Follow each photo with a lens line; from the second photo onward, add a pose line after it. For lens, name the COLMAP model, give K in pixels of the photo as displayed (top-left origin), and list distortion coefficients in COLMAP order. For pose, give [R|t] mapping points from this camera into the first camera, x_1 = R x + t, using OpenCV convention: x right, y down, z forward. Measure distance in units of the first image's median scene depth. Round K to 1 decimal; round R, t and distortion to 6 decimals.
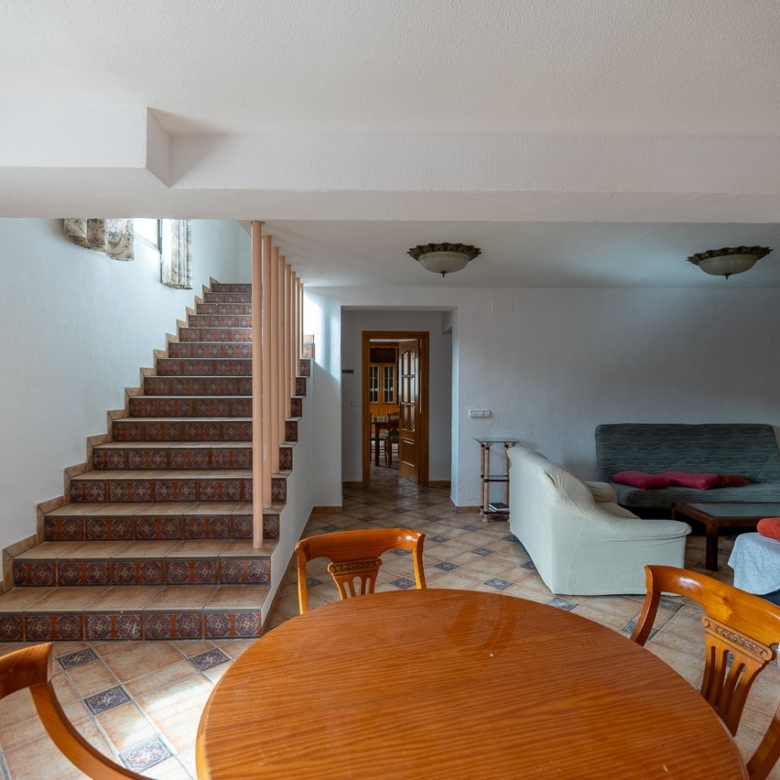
lens RADIAL K [[534.7, 0, 390.0], [0, 534.7, 390.0], [0, 0, 1]] dist [-0.010272, 0.002880]
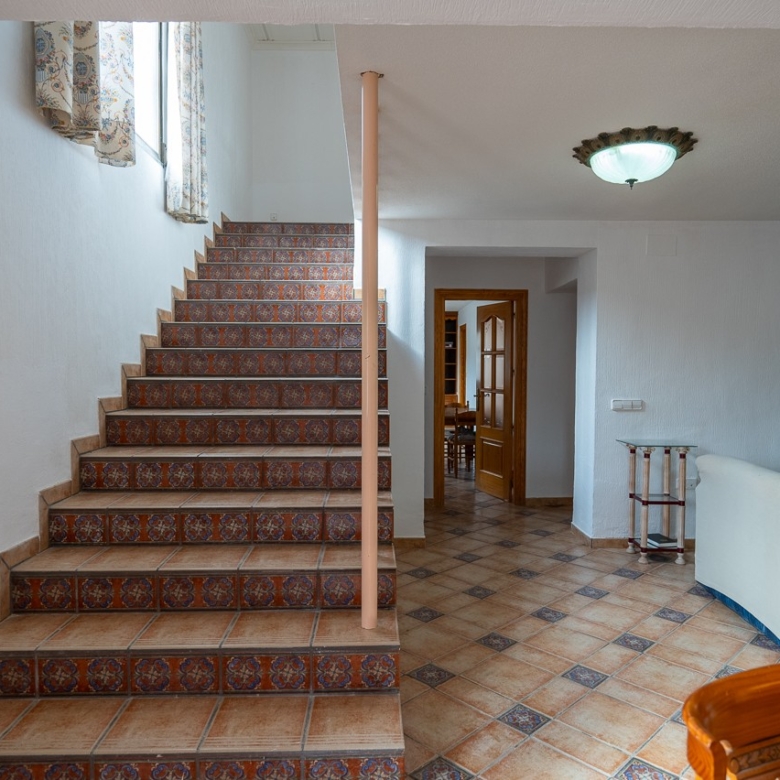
lens RADIAL K [[644.3, 0, 390.0], [0, 644.3, 390.0], [0, 0, 1]] dist [-0.006315, -0.001029]
pose [[0.999980, 0.001305, -0.006128, -0.173312], [-0.001178, 0.999785, 0.020683, 0.011782], [0.006154, -0.020676, 0.999767, 0.224973]]
